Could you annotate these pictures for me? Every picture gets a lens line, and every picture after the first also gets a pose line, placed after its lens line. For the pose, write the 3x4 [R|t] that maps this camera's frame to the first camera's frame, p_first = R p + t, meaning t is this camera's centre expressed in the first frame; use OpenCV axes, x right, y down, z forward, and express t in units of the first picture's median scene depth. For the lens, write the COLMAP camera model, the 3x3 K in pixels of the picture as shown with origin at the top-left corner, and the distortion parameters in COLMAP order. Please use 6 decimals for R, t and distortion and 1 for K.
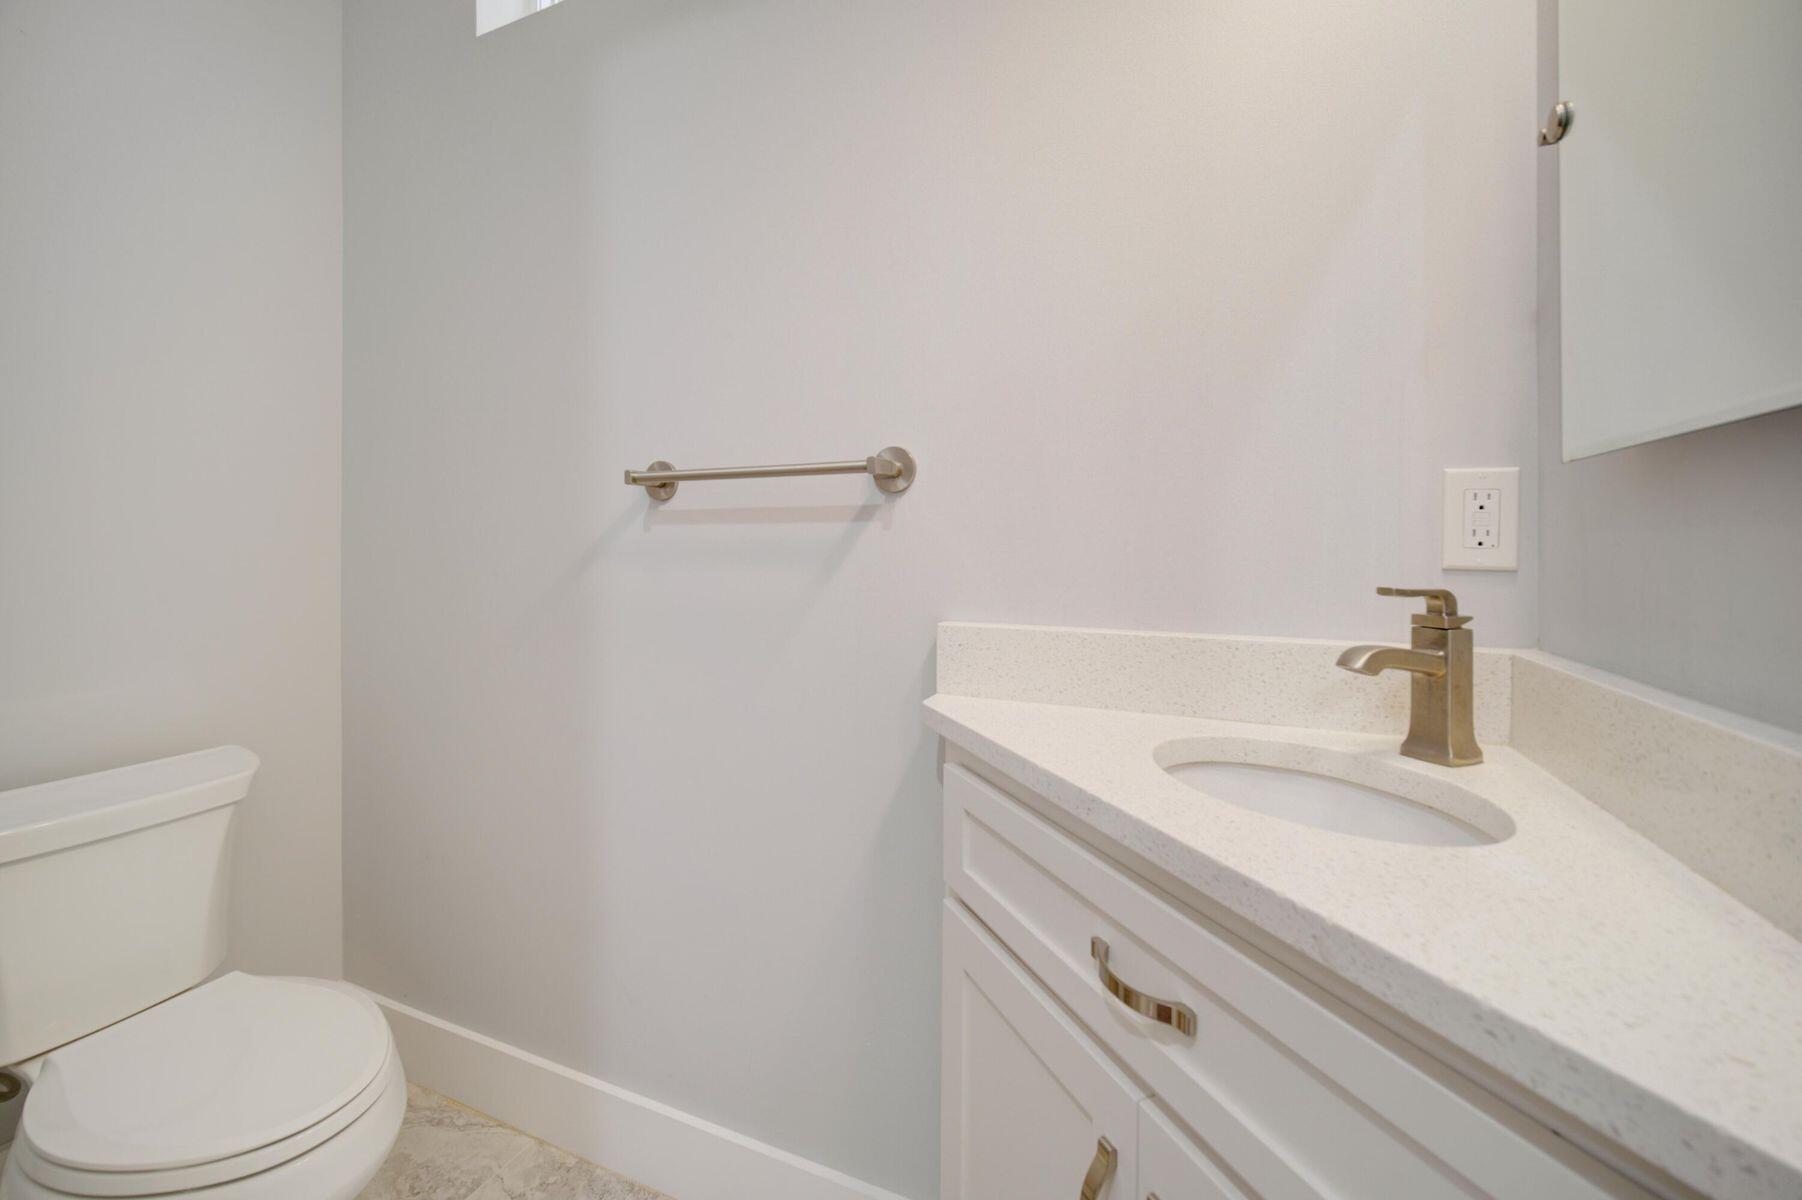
lens RADIAL K [[758.7, 0, 899.3], [0, 758.7, 540.3], [0, 0, 1]] dist [0.000184, 0.000267]
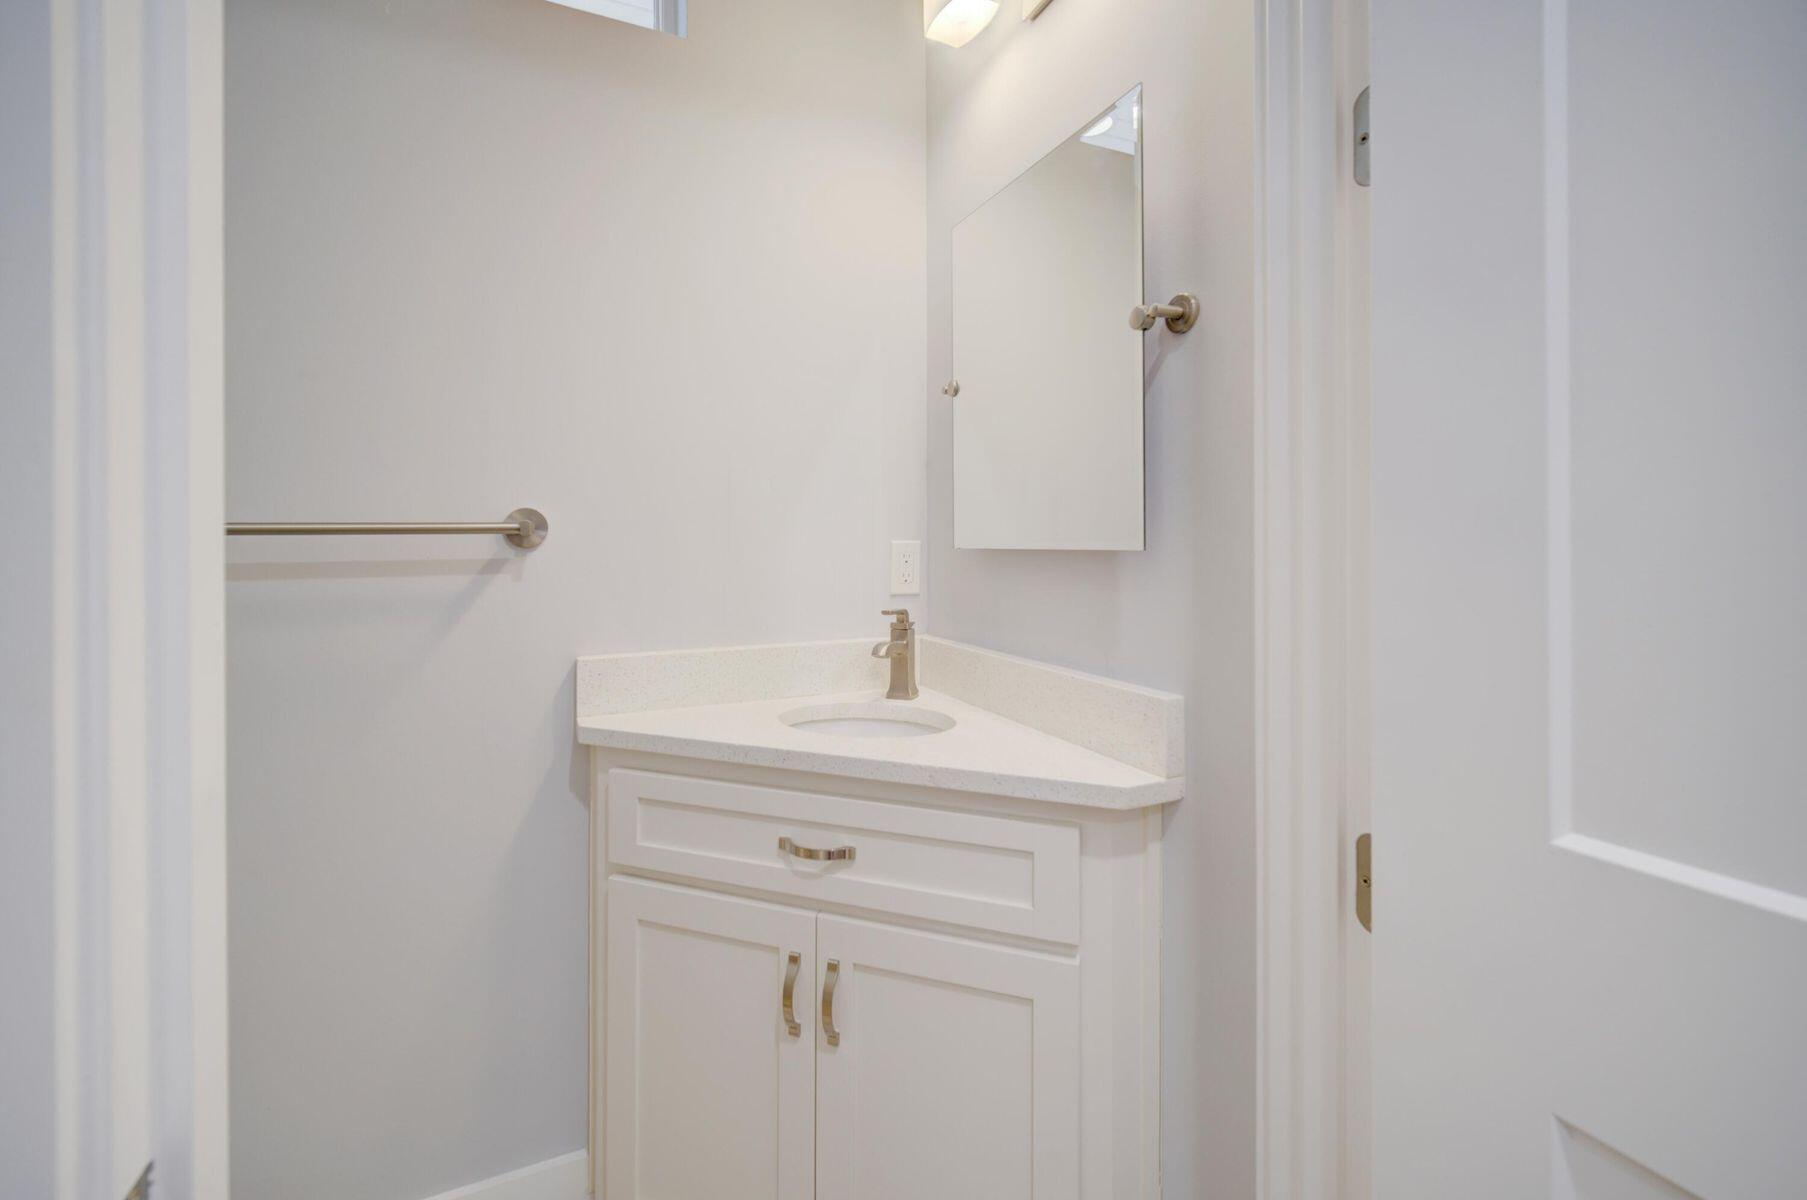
lens RADIAL K [[760.8, 0, 901.8], [0, 760.8, 540.1], [0, 0, 1]] dist [0.000184, 0.000267]
pose [[0.672100, -0.006723, 0.740430, -0.700865], [0.001142, 0.999967, 0.008043, -0.123373], [-0.740459, -0.004561, 0.672086, -0.284220]]
